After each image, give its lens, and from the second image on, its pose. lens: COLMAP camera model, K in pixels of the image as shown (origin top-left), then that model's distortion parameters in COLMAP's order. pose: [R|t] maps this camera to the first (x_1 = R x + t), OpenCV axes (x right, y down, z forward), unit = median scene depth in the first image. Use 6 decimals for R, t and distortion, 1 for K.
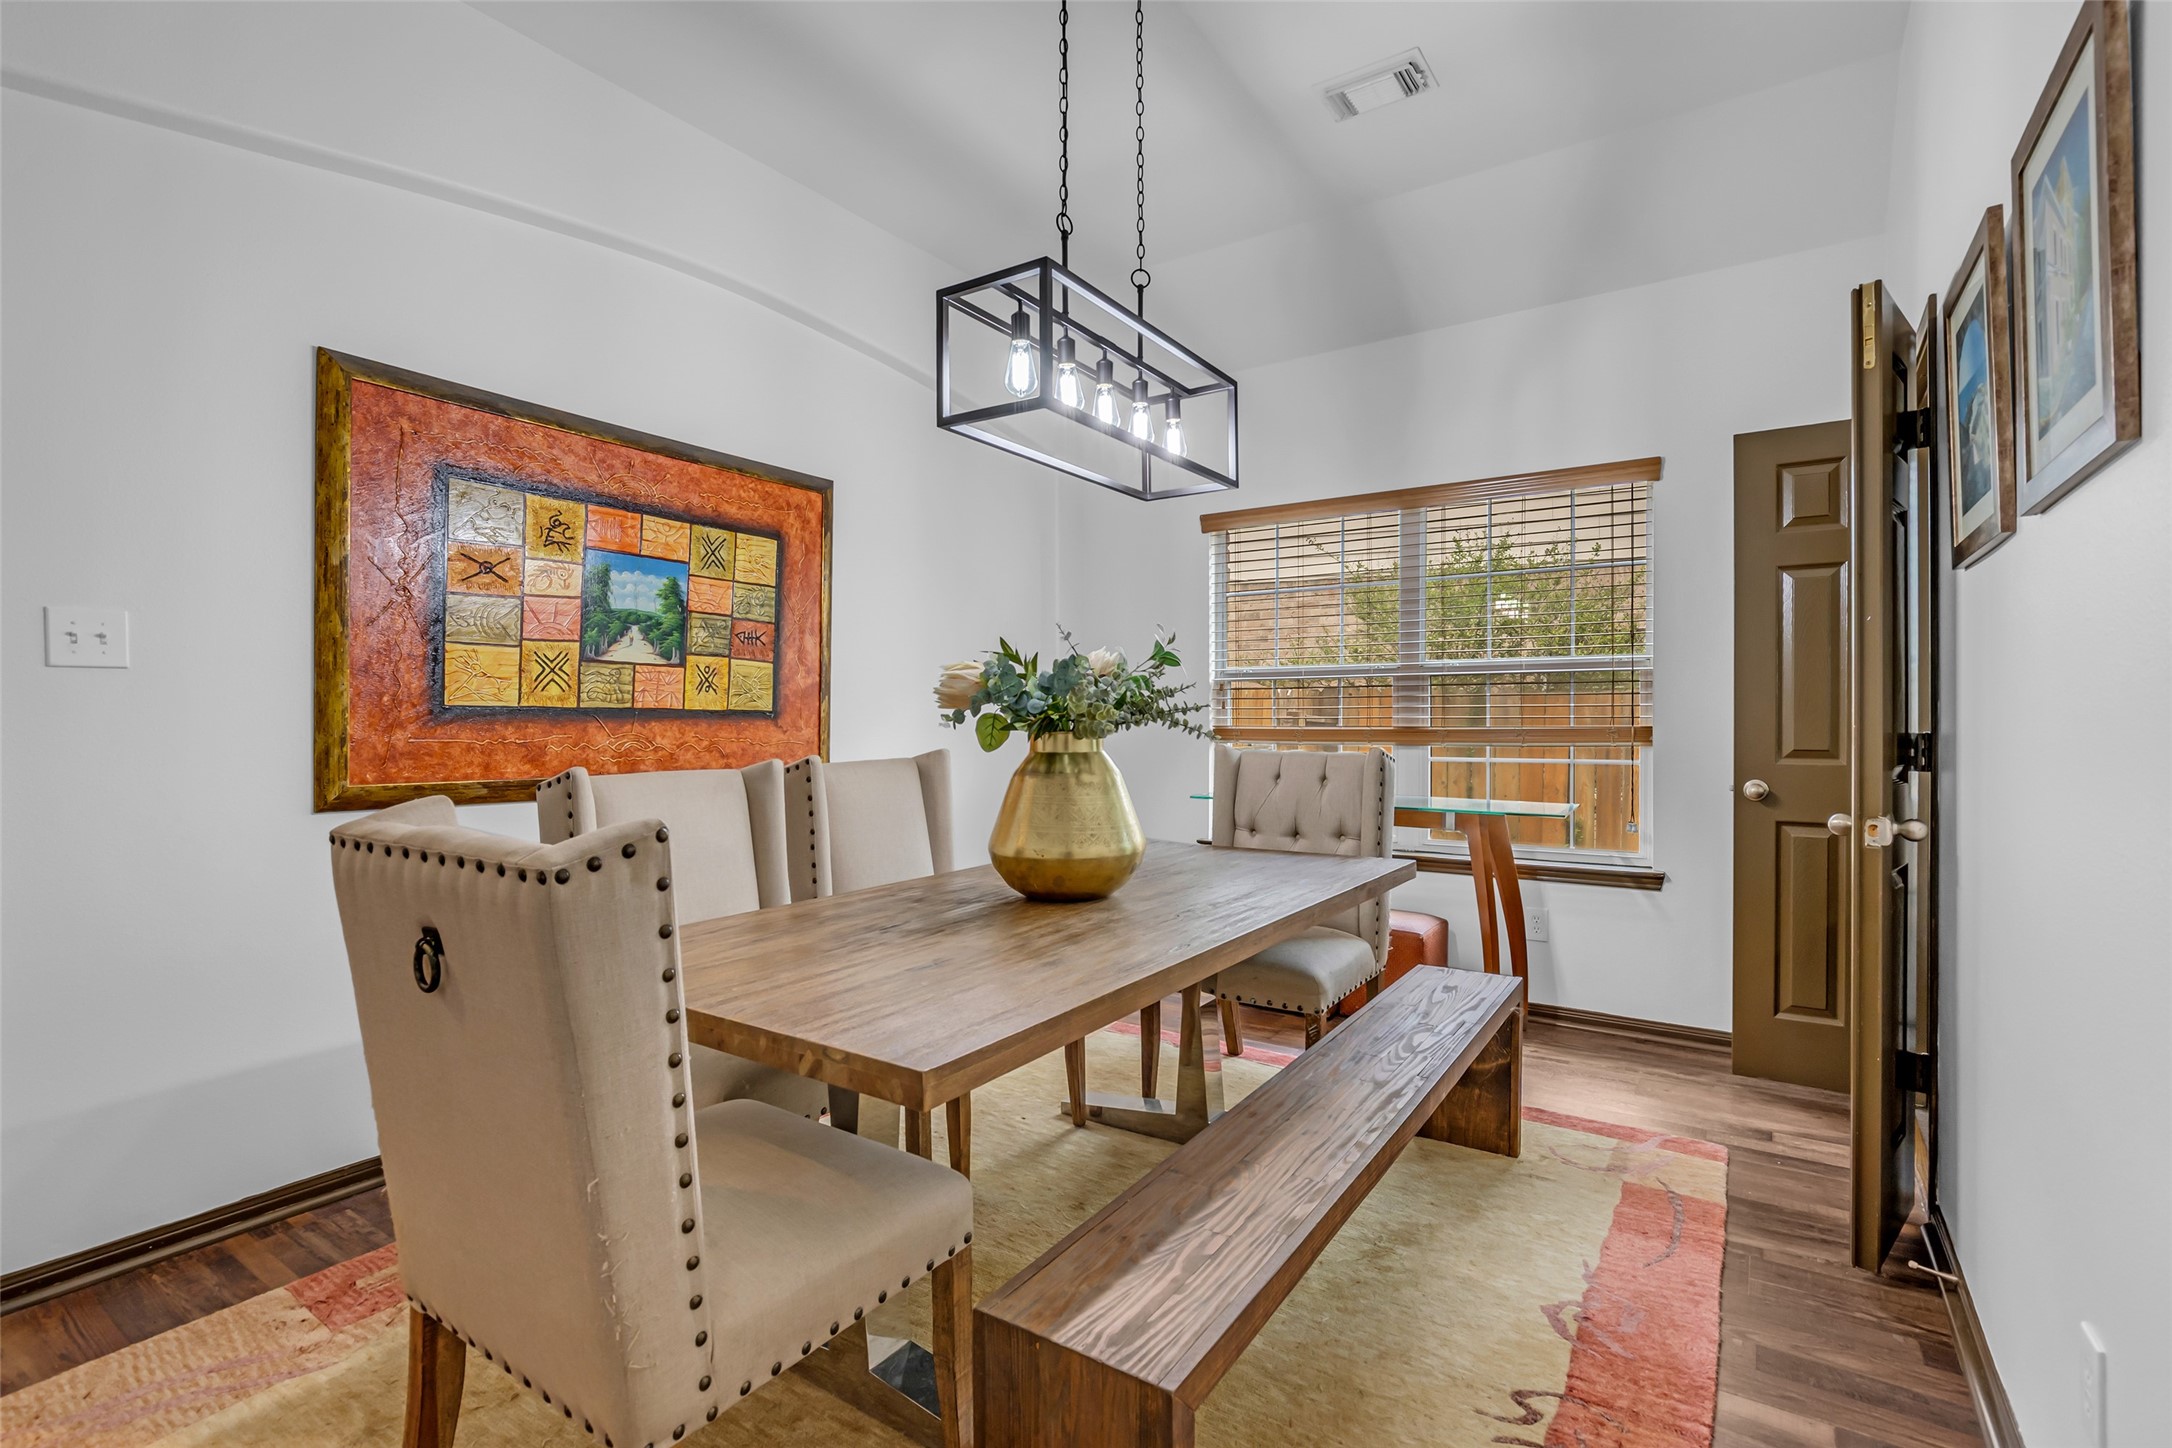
lens RADIAL K [[995.1, 0, 1078.4], [0, 995.1, 731.7], [0, 0, 1]] dist [-0.002979, -0.011292]
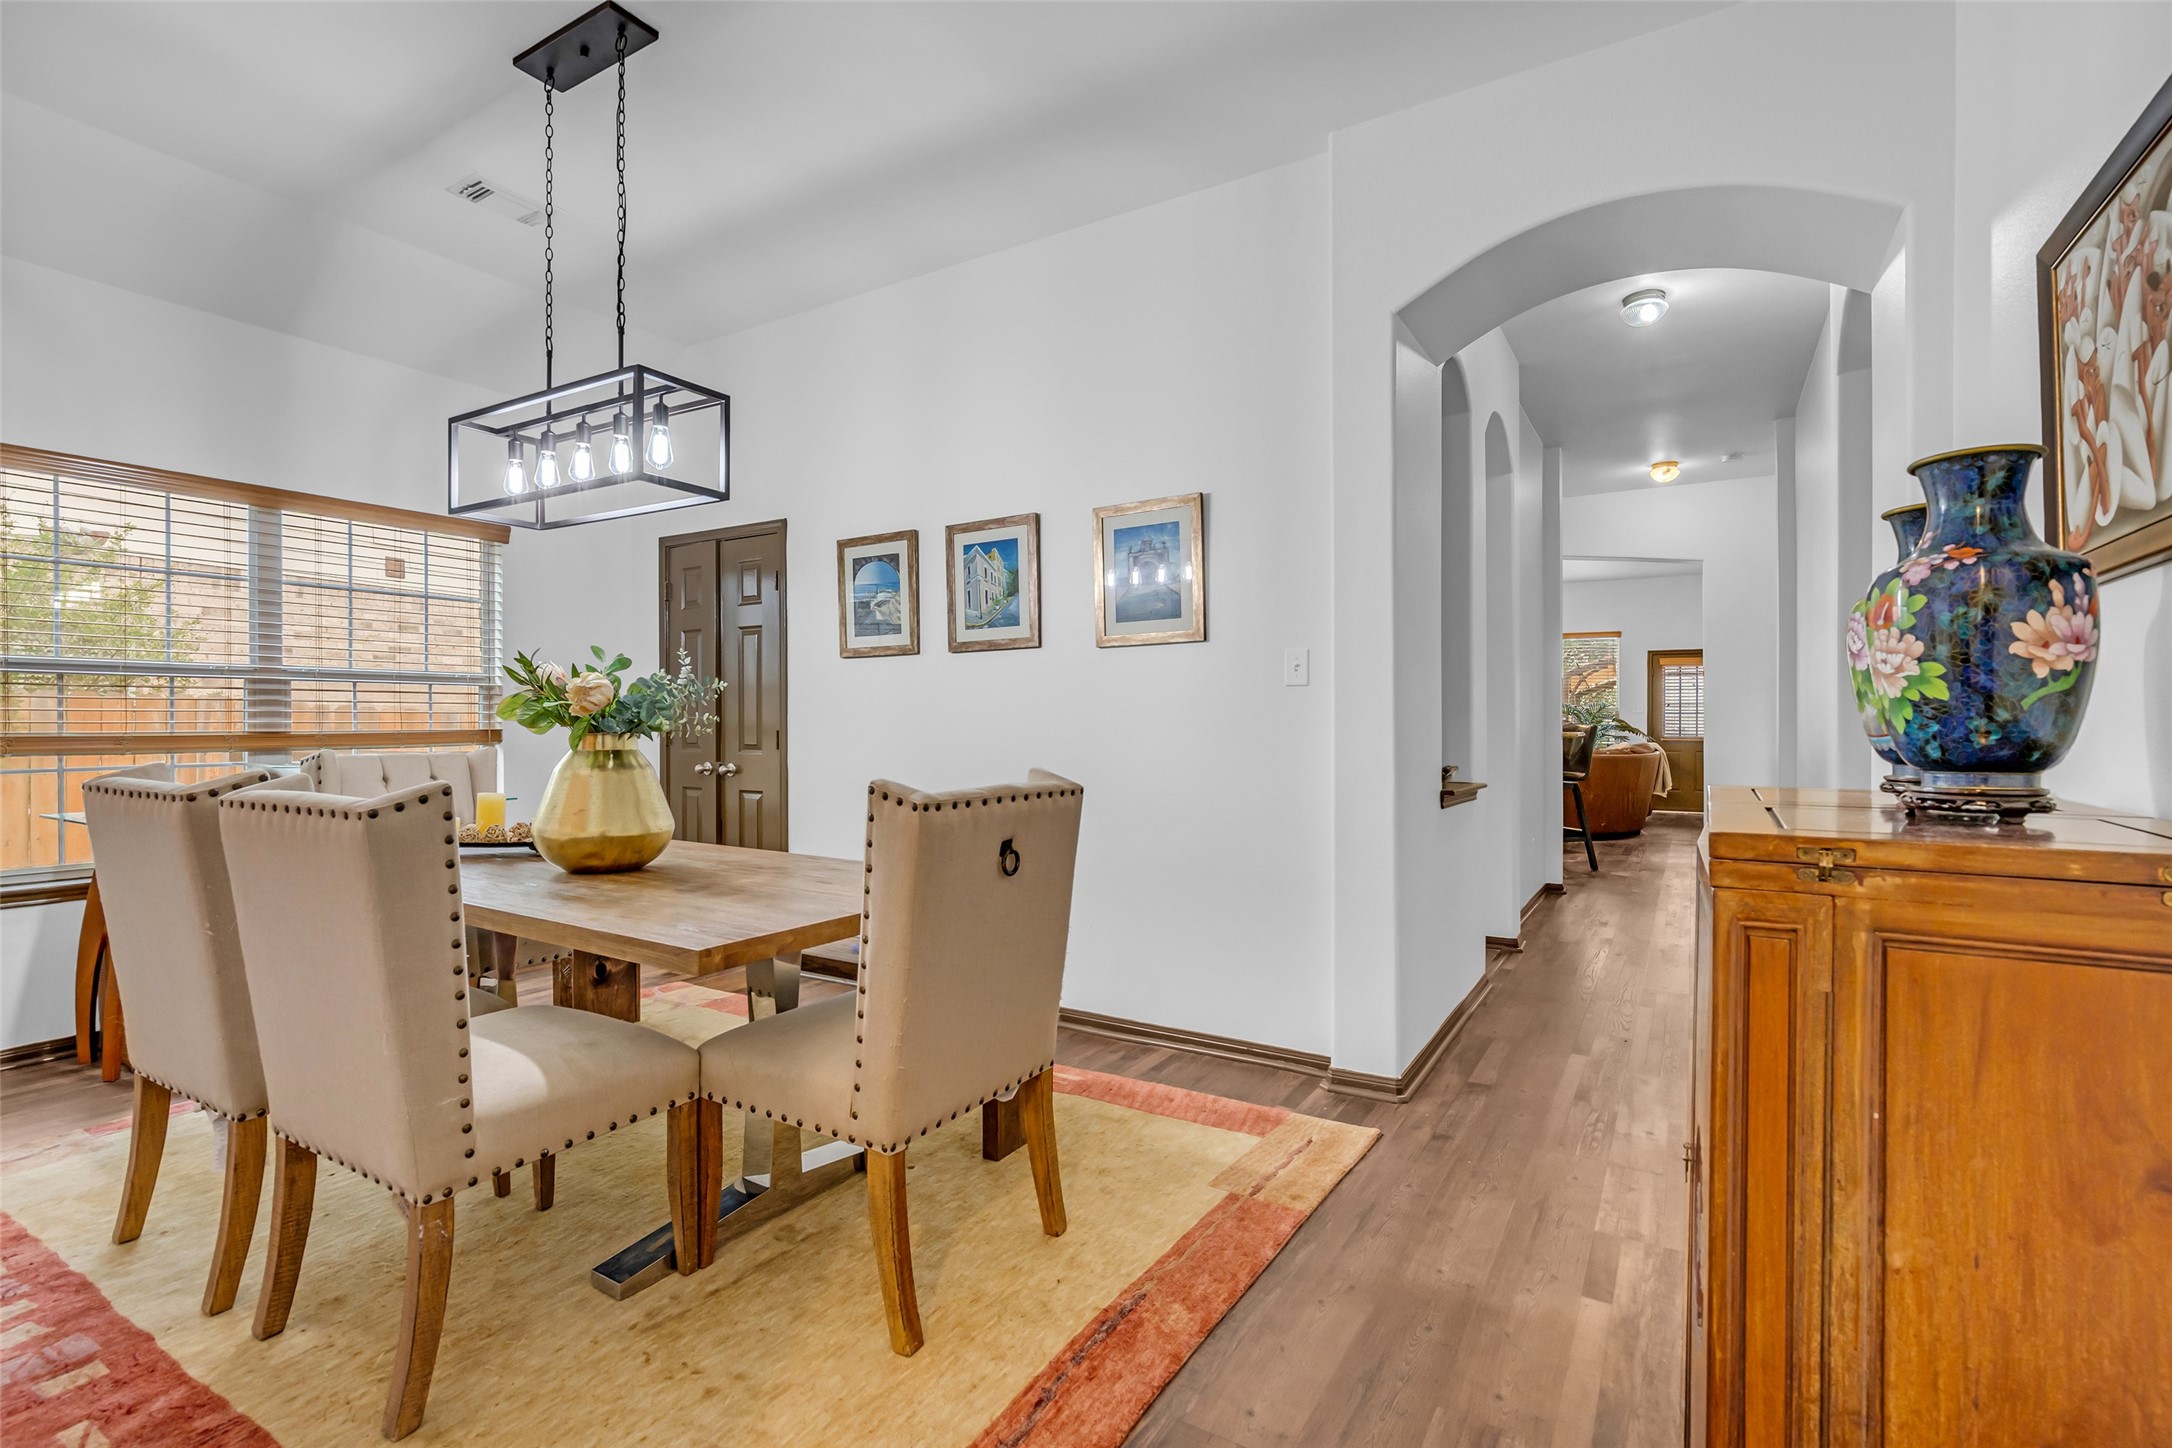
lens RADIAL K [[995.1, 0, 1078.4], [0, 995.1, 731.7], [0, 0, 1]] dist [-0.002979, -0.011292]
pose [[-0.046726, -0.007257, 0.998881, -0.983480], [0.015643, 0.999846, 0.007996, -0.000847], [-0.998785, 0.015999, -0.046605, 0.400896]]
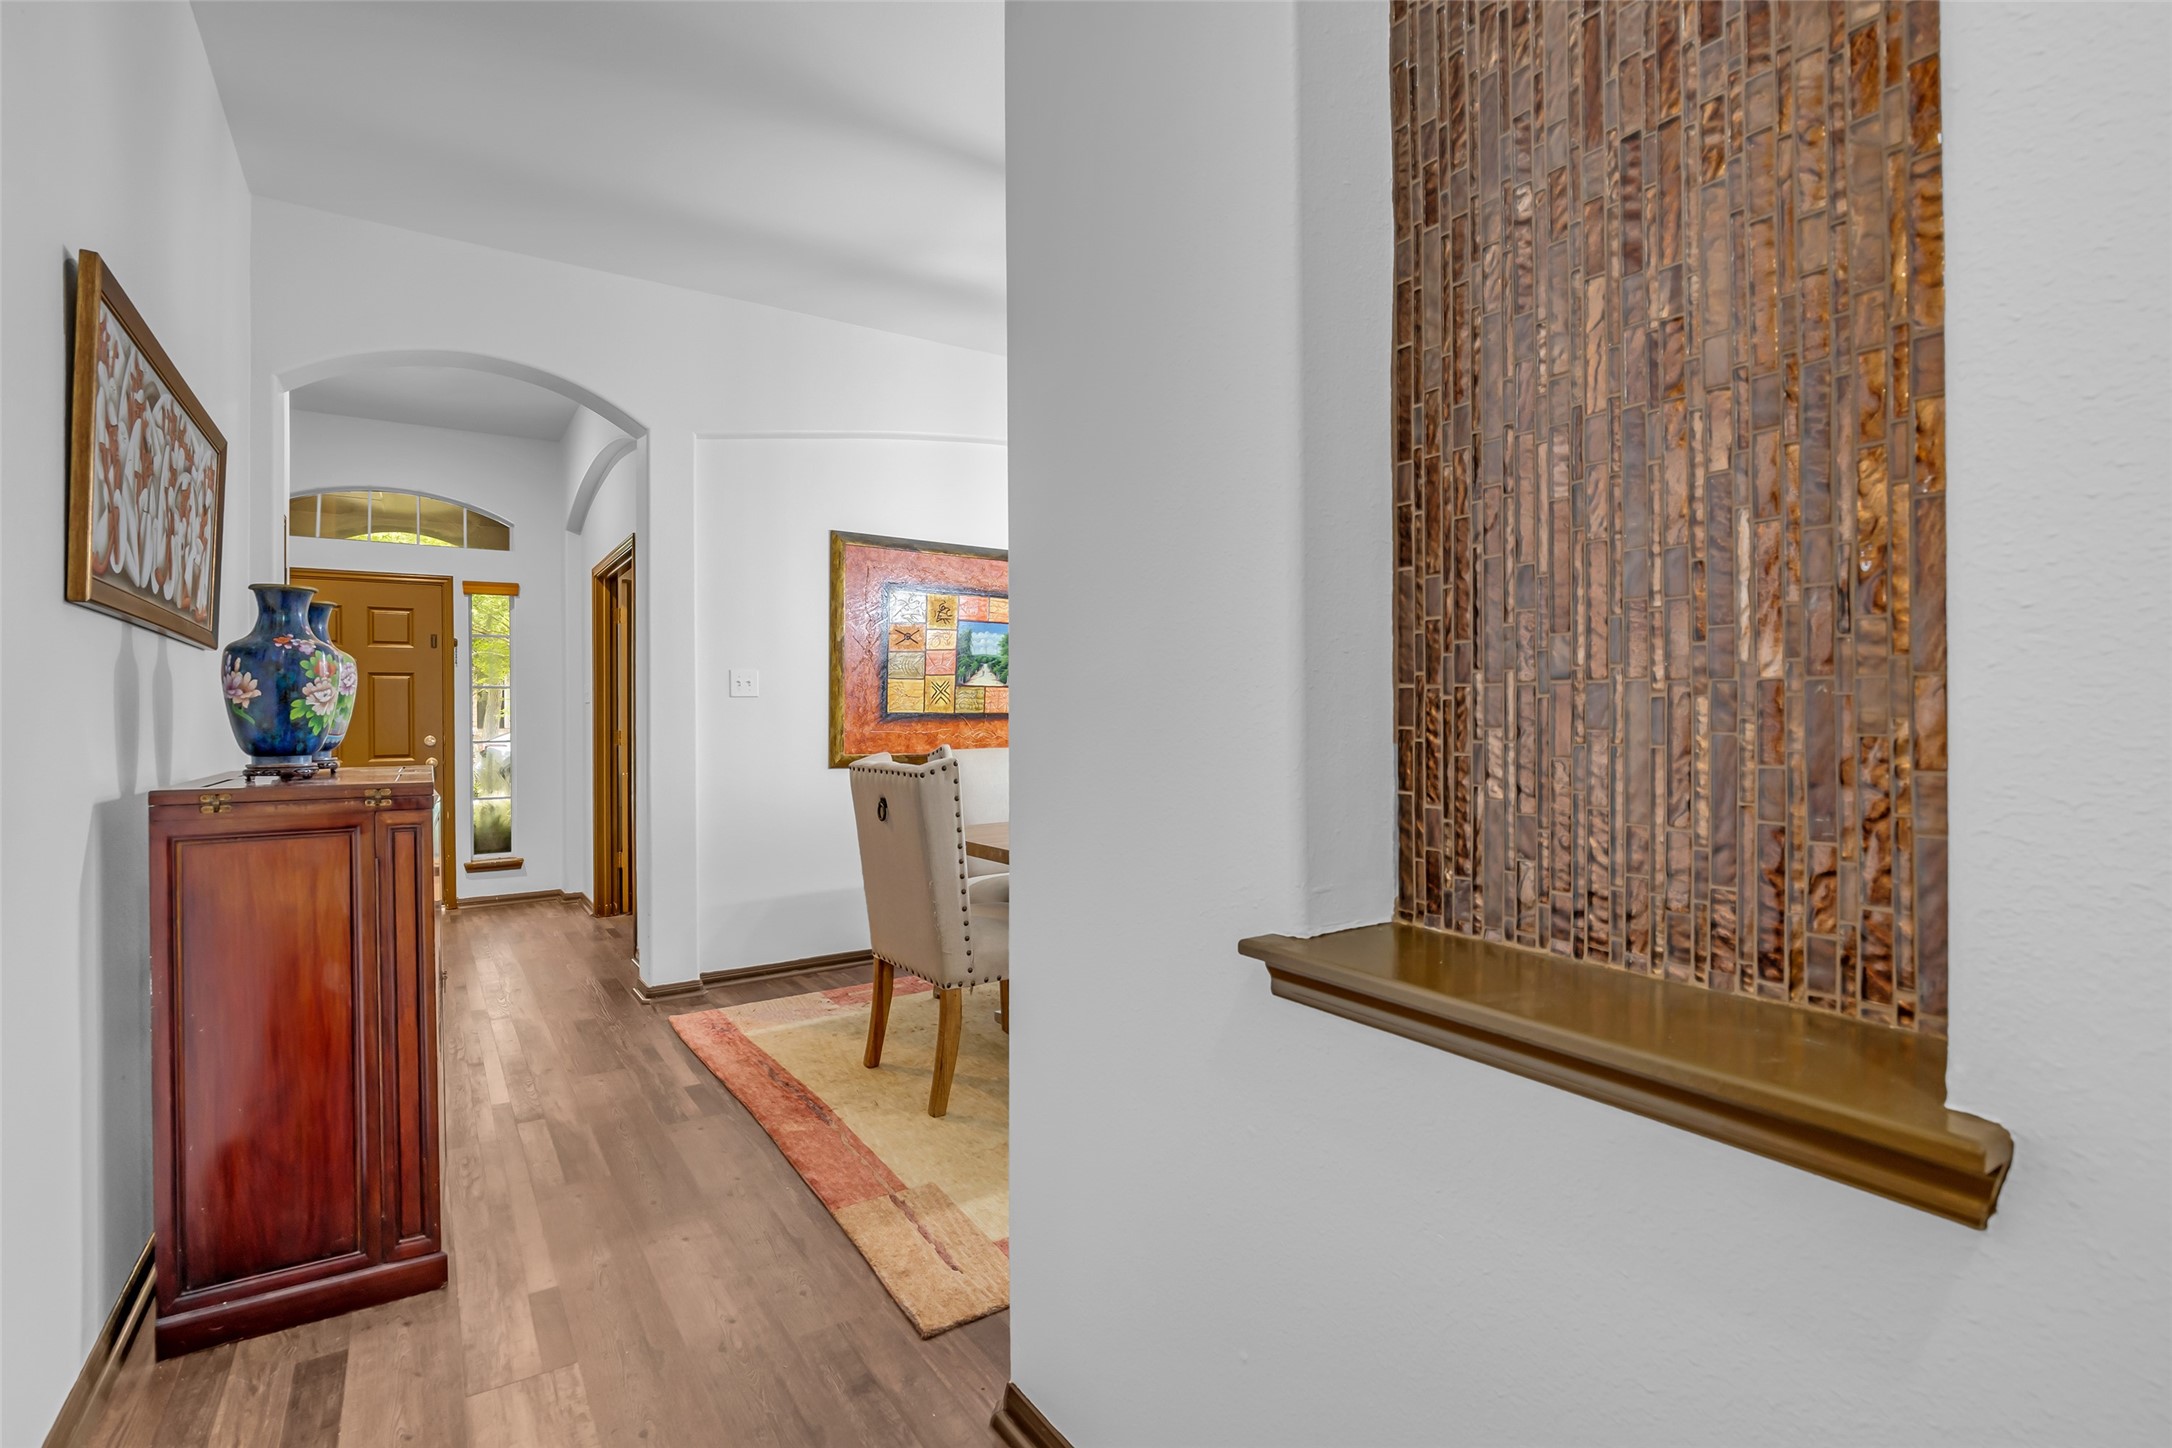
lens RADIAL K [[1002.2, 0, 1081.7], [0, 1002.2, 728.3], [0, 0, 1]] dist [-0.019664, 0.006953]
pose [[0.929423, 0.000366, -0.369016, 0.338893], [-0.001076, 0.999998, -0.001720, 0.004828], [0.369015, 0.001996, 0.929421, -0.527690]]
